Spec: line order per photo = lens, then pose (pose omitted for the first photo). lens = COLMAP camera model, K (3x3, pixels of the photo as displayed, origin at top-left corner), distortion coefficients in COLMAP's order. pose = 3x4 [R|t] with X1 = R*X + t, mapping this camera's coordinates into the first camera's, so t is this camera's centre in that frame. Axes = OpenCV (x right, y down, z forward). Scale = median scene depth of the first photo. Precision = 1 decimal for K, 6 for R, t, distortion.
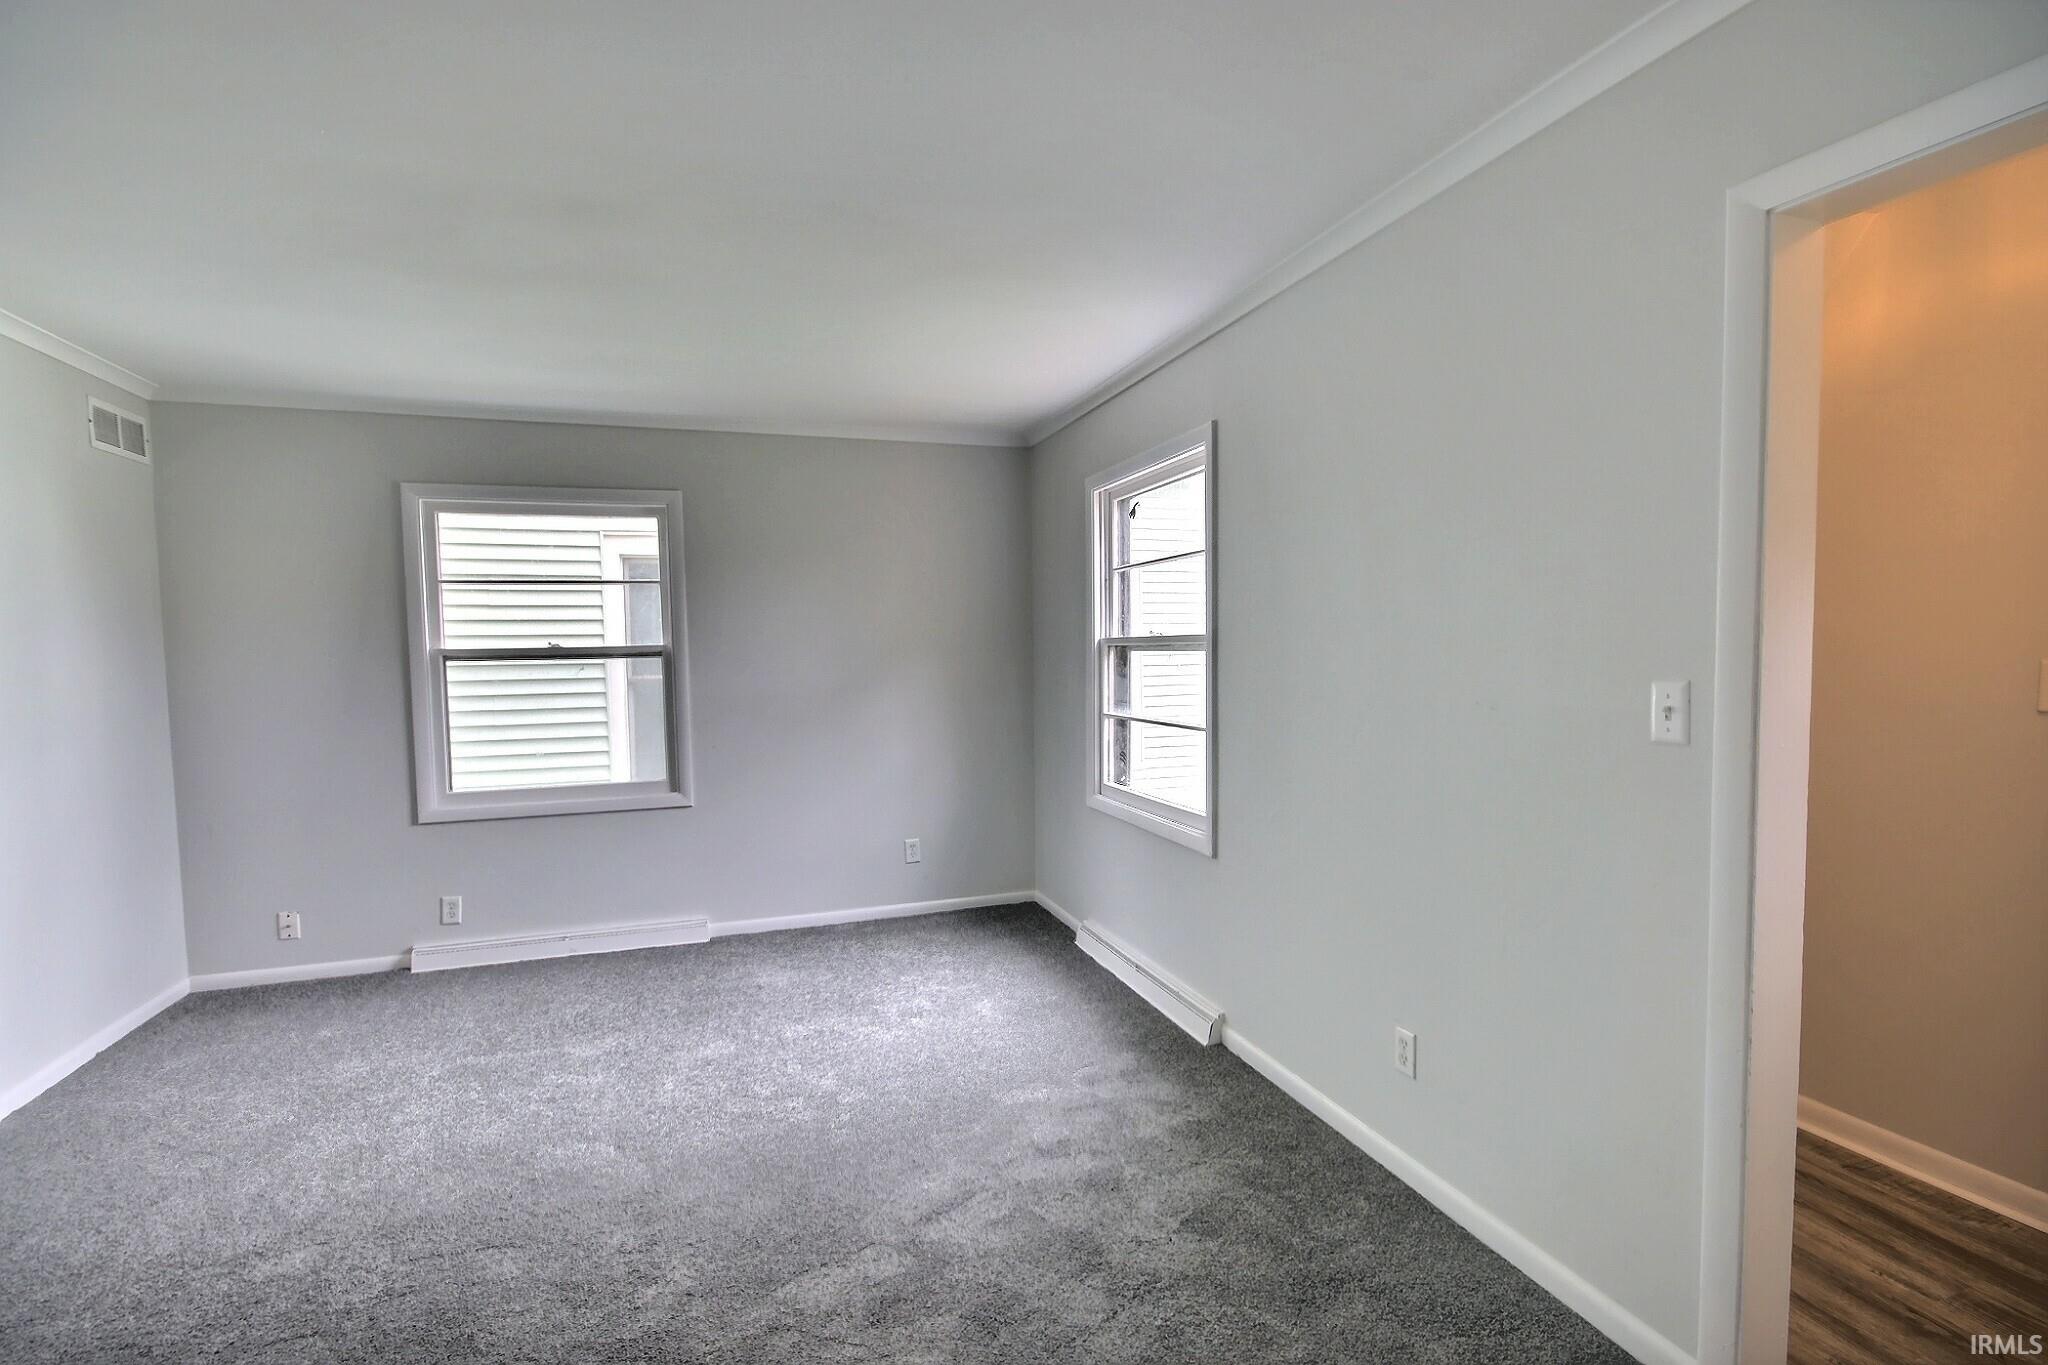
lens RADIAL K [[952.2, 0, 1030.1], [0, 952.2, 701.8], [0, 0, 1]] dist [-0.001523, -0.001556]
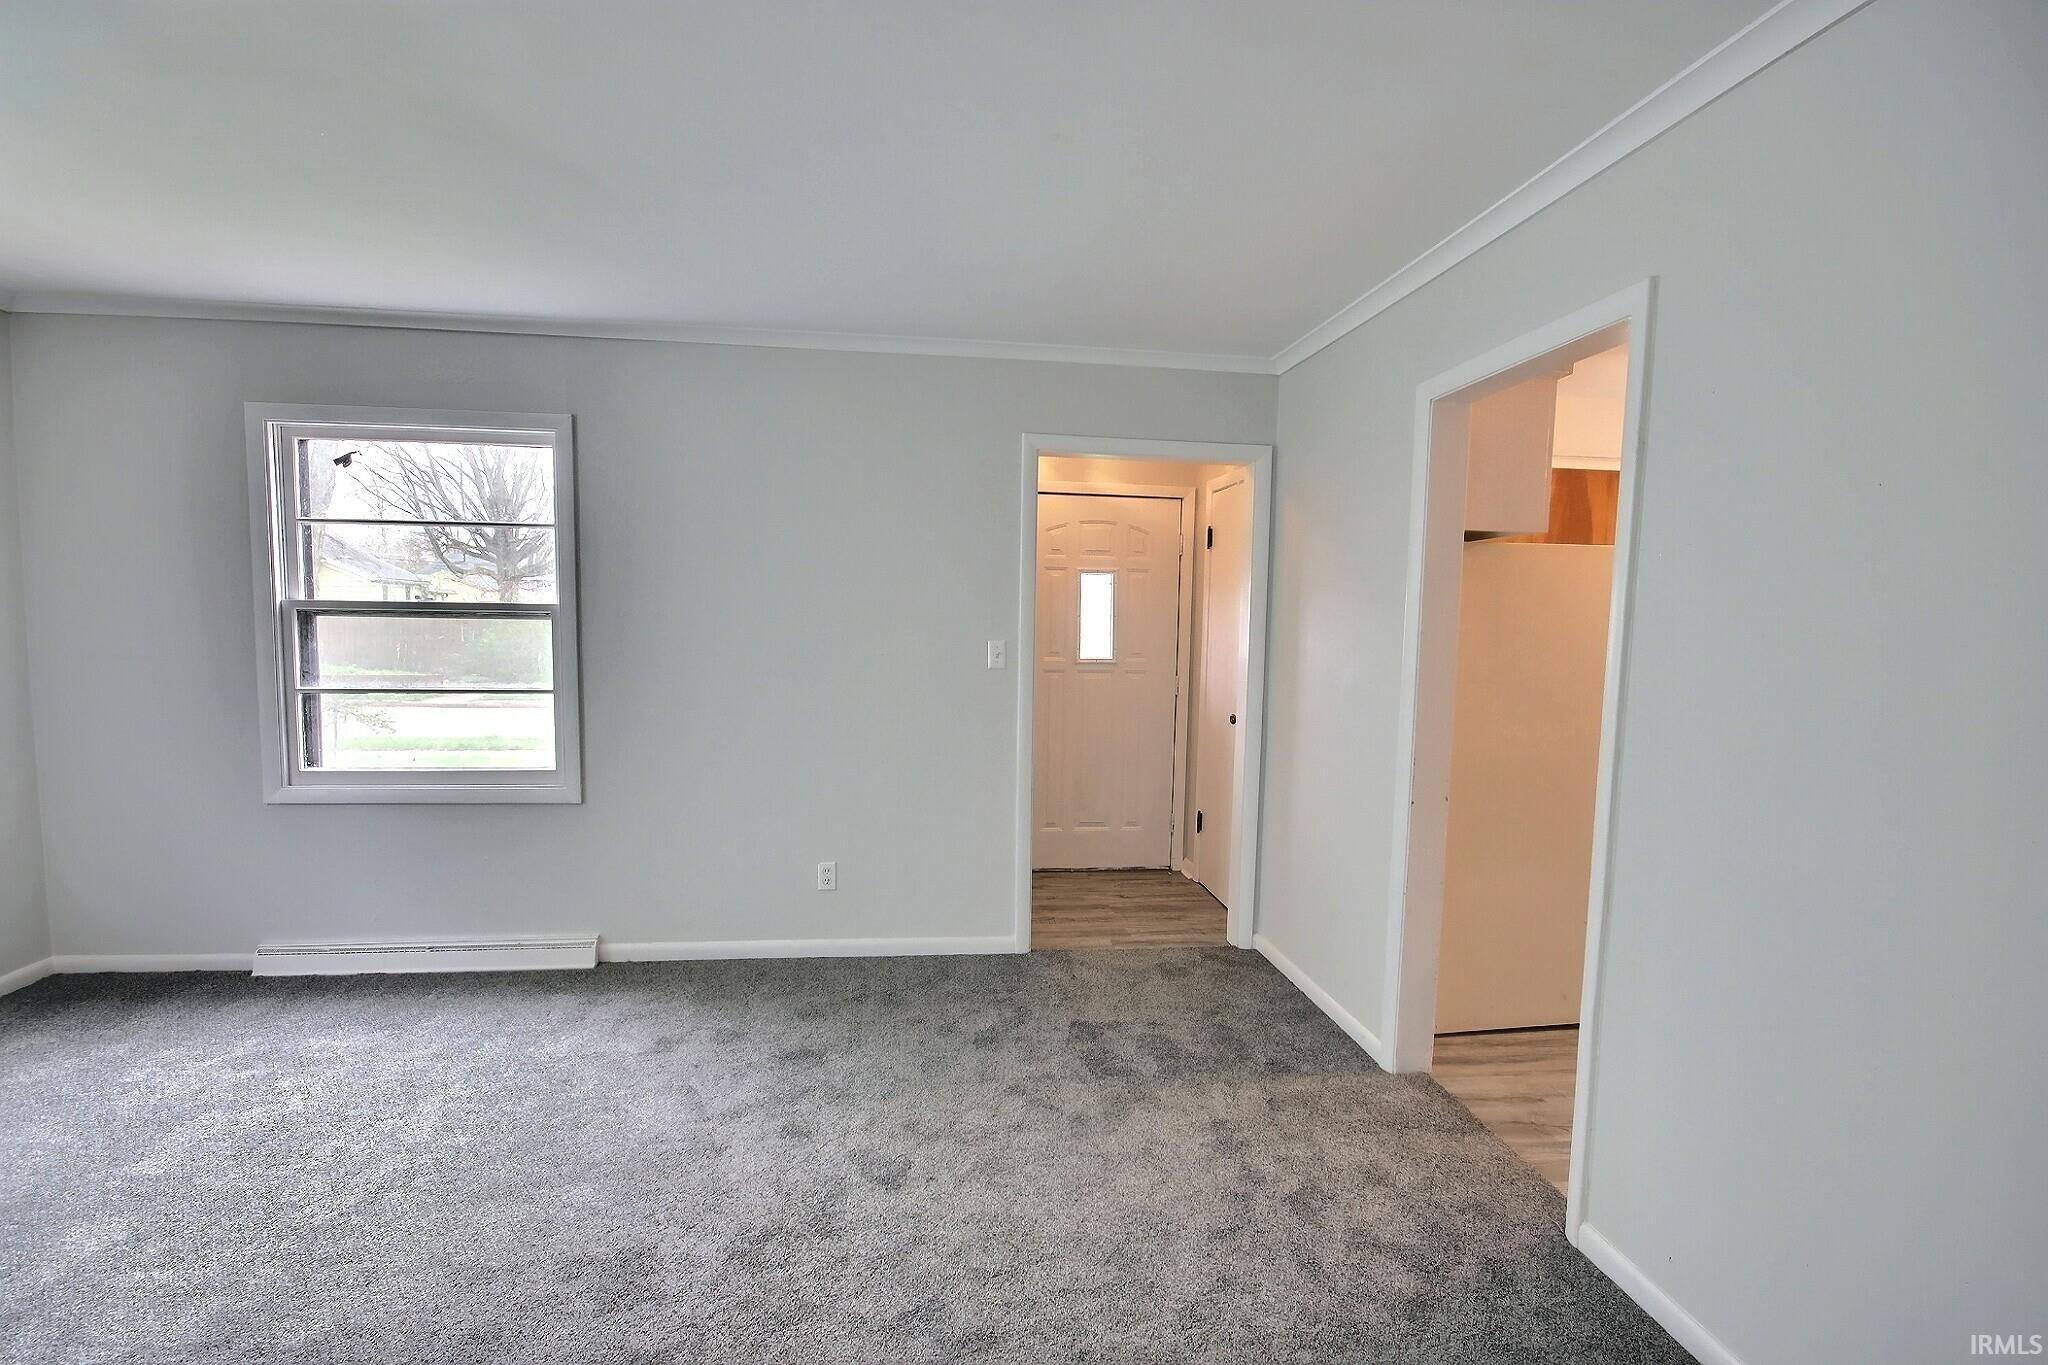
lens RADIAL K [[952.2, 0, 1030.1], [0, 952.2, 701.8], [0, 0, 1]] dist [-0.001523, -0.001556]
pose [[0.215792, -0.072002, 0.973781, -0.869247], [0.036630, 0.997172, 0.065615, -0.012890], [-0.975752, 0.021511, 0.217819, 0.256323]]
